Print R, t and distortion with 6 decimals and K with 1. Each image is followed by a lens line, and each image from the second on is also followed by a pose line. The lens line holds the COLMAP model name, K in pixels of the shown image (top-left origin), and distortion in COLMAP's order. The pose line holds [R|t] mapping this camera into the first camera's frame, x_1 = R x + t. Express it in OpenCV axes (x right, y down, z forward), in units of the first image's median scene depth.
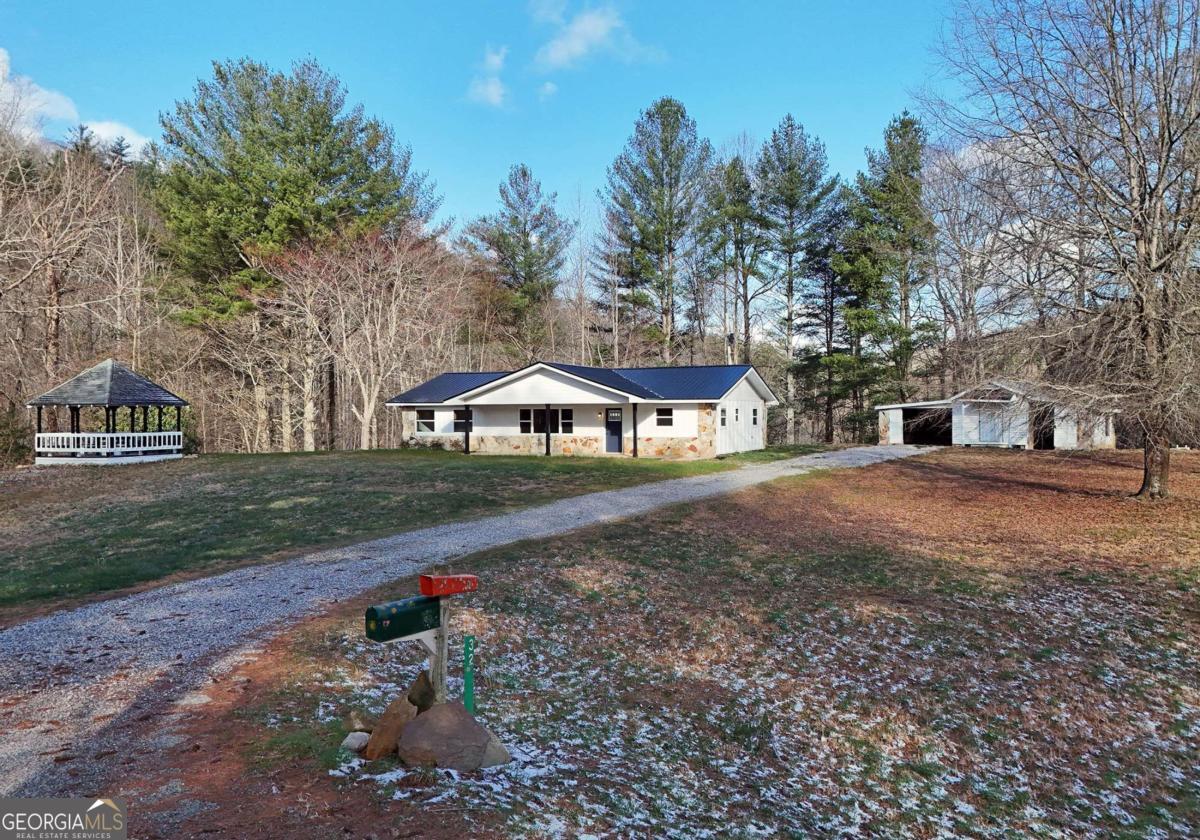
lens RADIAL K [[884.2, 0, 604.7], [0, 884.2, 409.1], [0, 0, 1]] dist [0.080919, -0.006627]
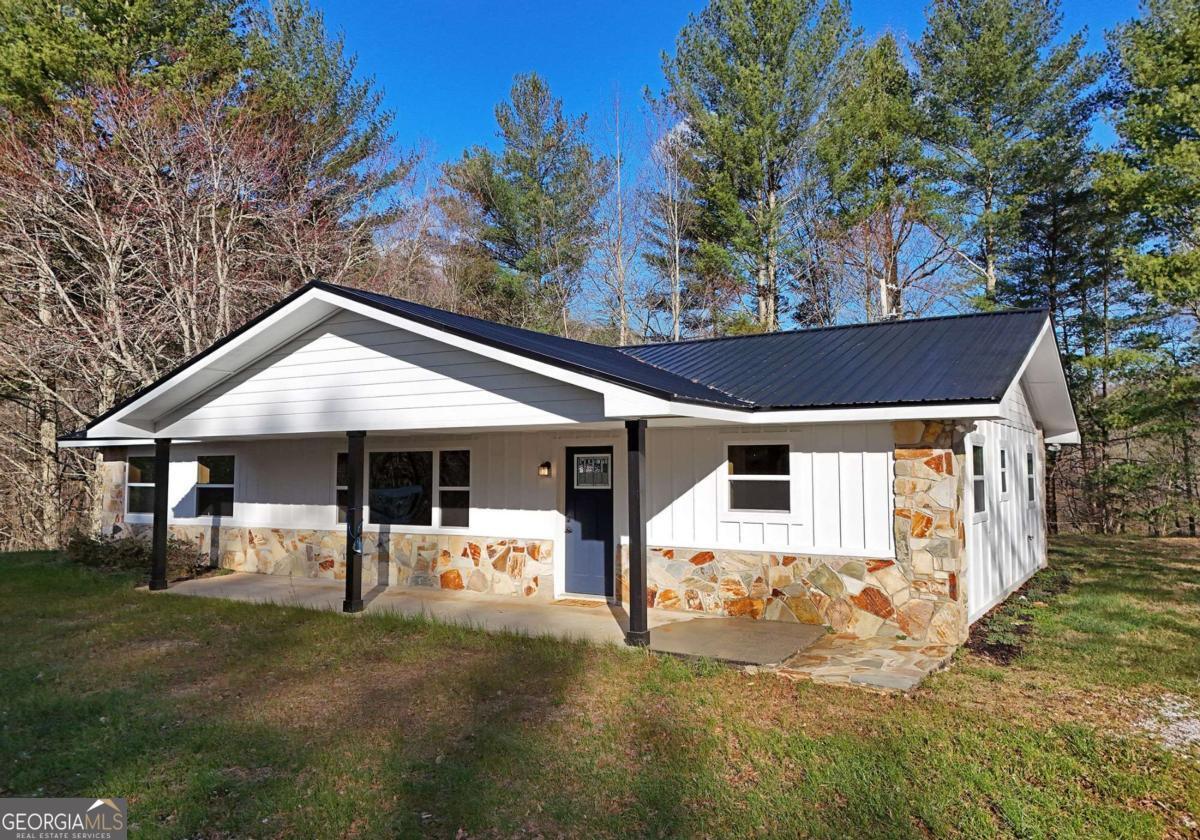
lens RADIAL K [[884.2, 0, 604.7], [0, 884.2, 409.1], [0, 0, 1]] dist [0.080919, -0.006627]
pose [[0.993724, -0.007174, -0.111627, 0.044054], [0.000206, 0.998057, -0.062310, 0.004285], [0.111858, 0.061896, 0.991795, 0.626015]]
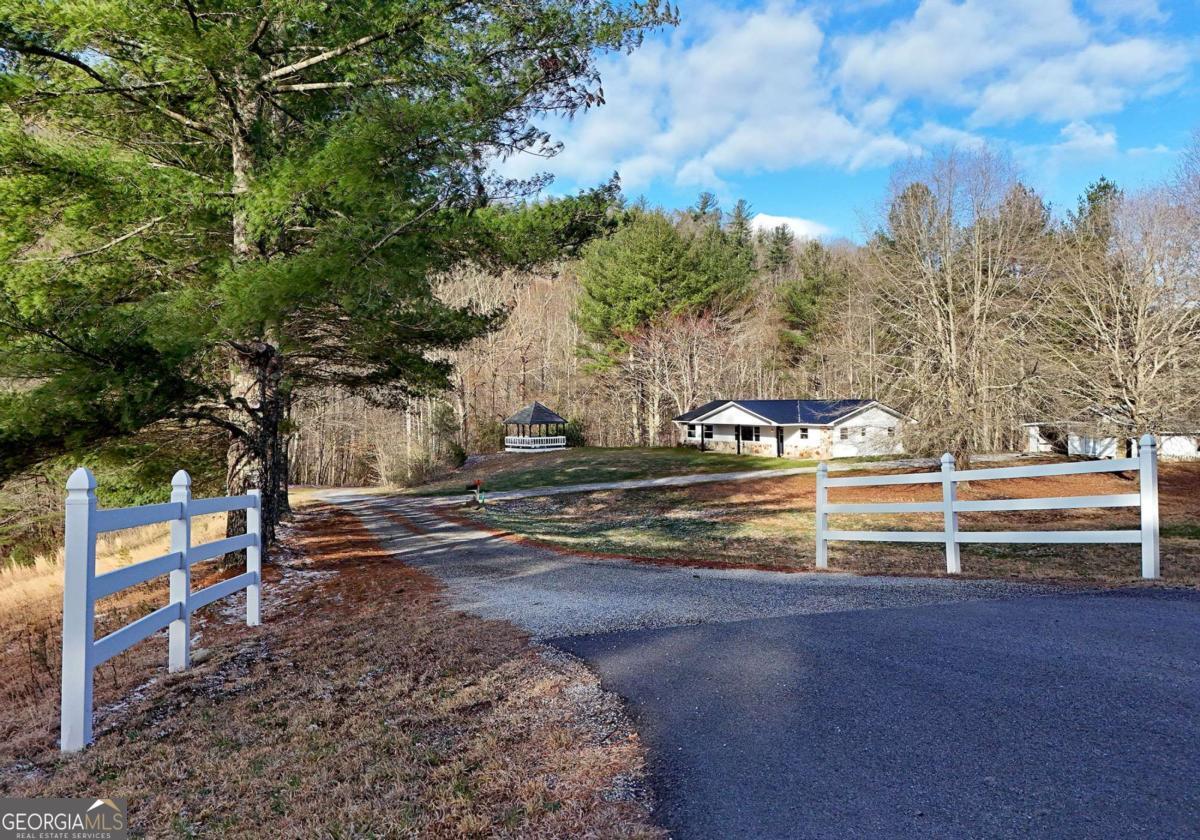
lens RADIAL K [[884.2, 0, 604.7], [0, 884.2, 409.1], [0, 0, 1]] dist [0.080919, -0.006627]
pose [[0.863413, 0.002007, -0.504493, 0.507683], [0.004563, 0.999920, 0.011788, -0.050071], [0.504476, -0.012480, 0.863335, -0.542596]]
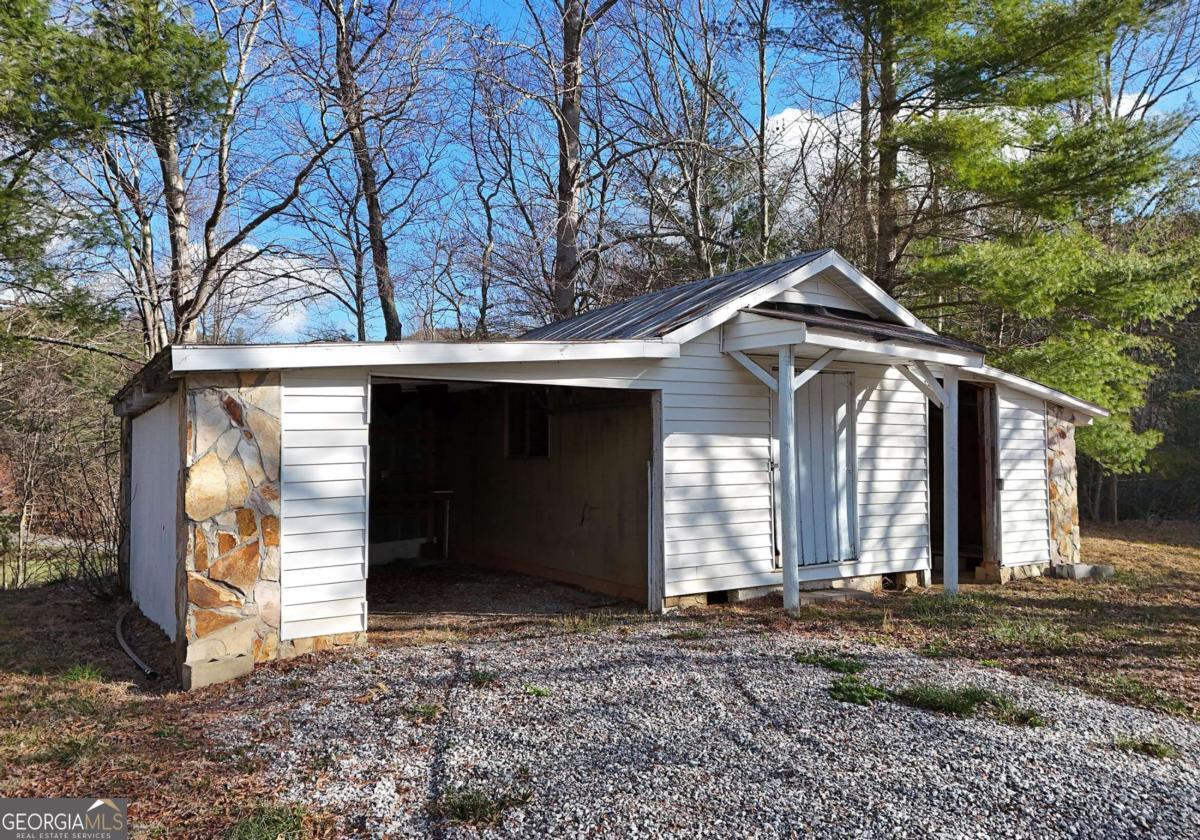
lens RADIAL K [[884.2, 0, 604.7], [0, 884.2, 409.1], [0, 0, 1]] dist [0.080919, -0.006627]
pose [[0.323895, 0.045567, 0.944995, 0.241239], [-0.005405, 0.998912, -0.046314, 0.011698], [-0.946077, 0.009894, 0.323789, 1.029203]]
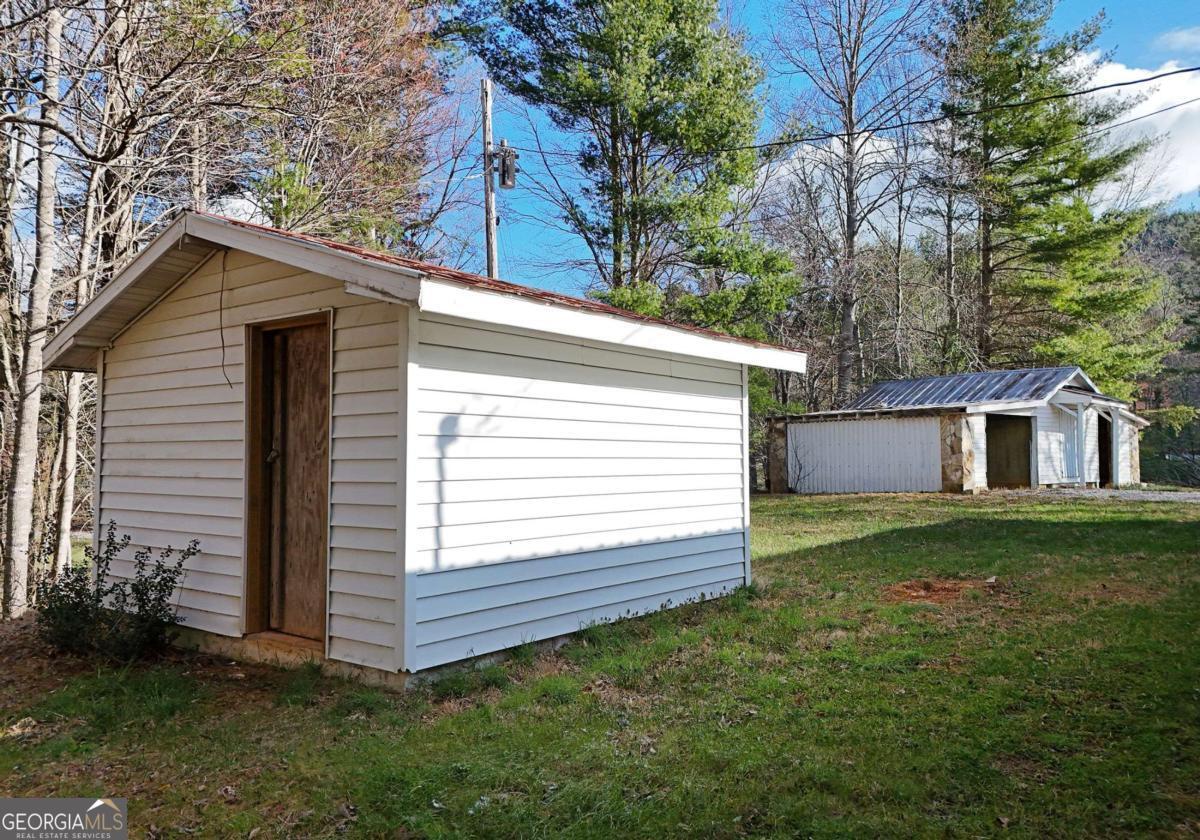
lens RADIAL K [[884.2, 0, 604.7], [0, 884.2, 409.1], [0, 0, 1]] dist [0.080919, -0.006627]
pose [[0.221326, 0.051171, 0.973856, -0.195188], [-0.009497, 0.998688, -0.050318, 0.025703], [-0.975154, 0.001888, 0.221522, 1.217785]]
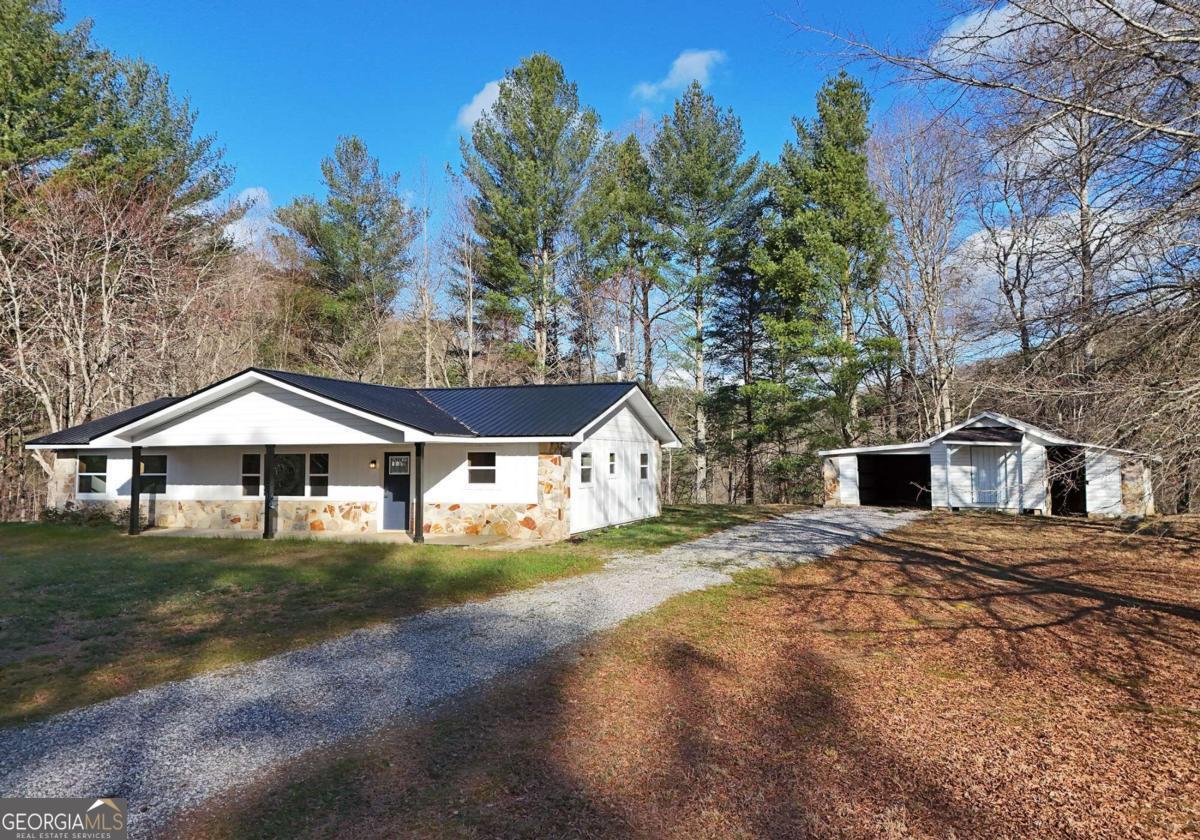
lens RADIAL K [[884.2, 0, 604.7], [0, 884.2, 409.1], [0, 0, 1]] dist [0.080919, -0.006627]
pose [[0.995366, 0.005341, 0.096009, 0.079412], [-0.000236, 0.998589, -0.053102, 0.001319], [-0.096157, 0.052833, 0.993963, 0.366540]]
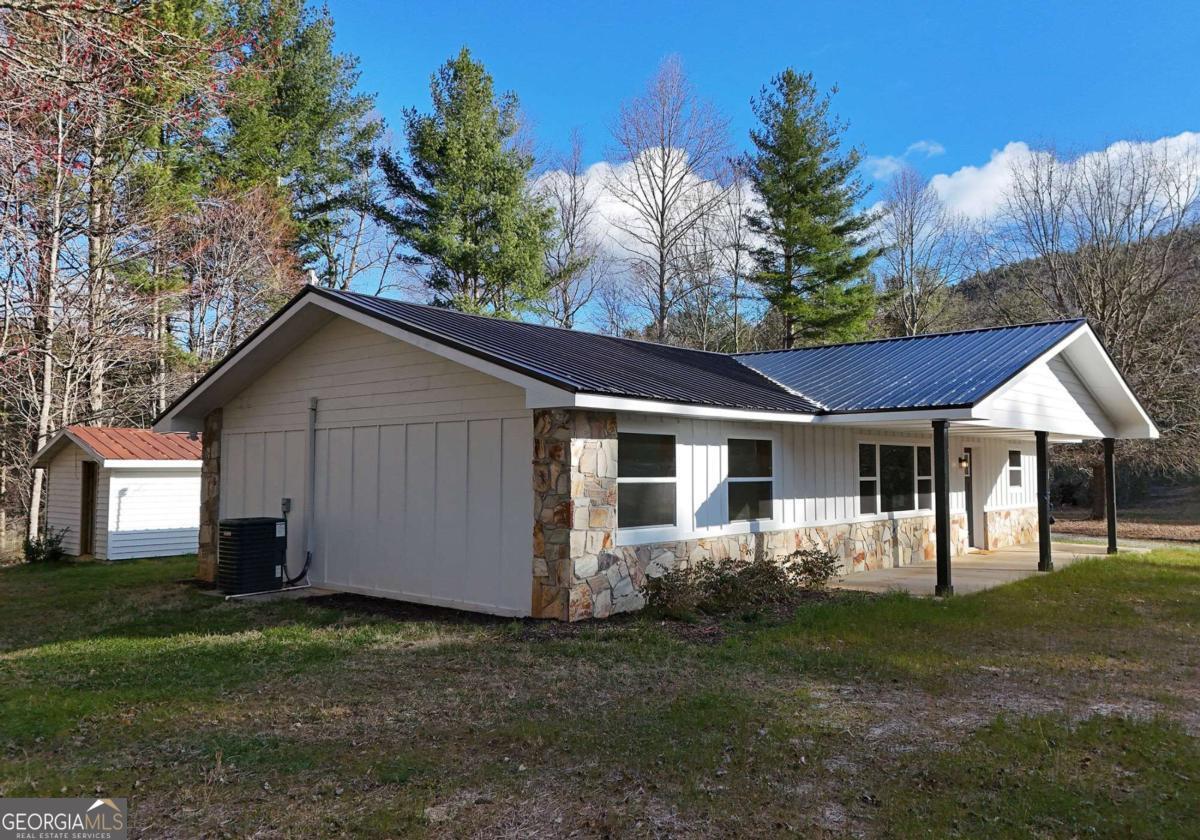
lens RADIAL K [[884.2, 0, 604.7], [0, 884.2, 409.1], [0, 0, 1]] dist [0.080919, -0.006627]
pose [[0.276461, 0.065721, 0.958775, -0.425968], [-0.008304, 0.997785, -0.066001, 0.009588], [-0.960989, 0.010285, 0.276394, 0.940440]]
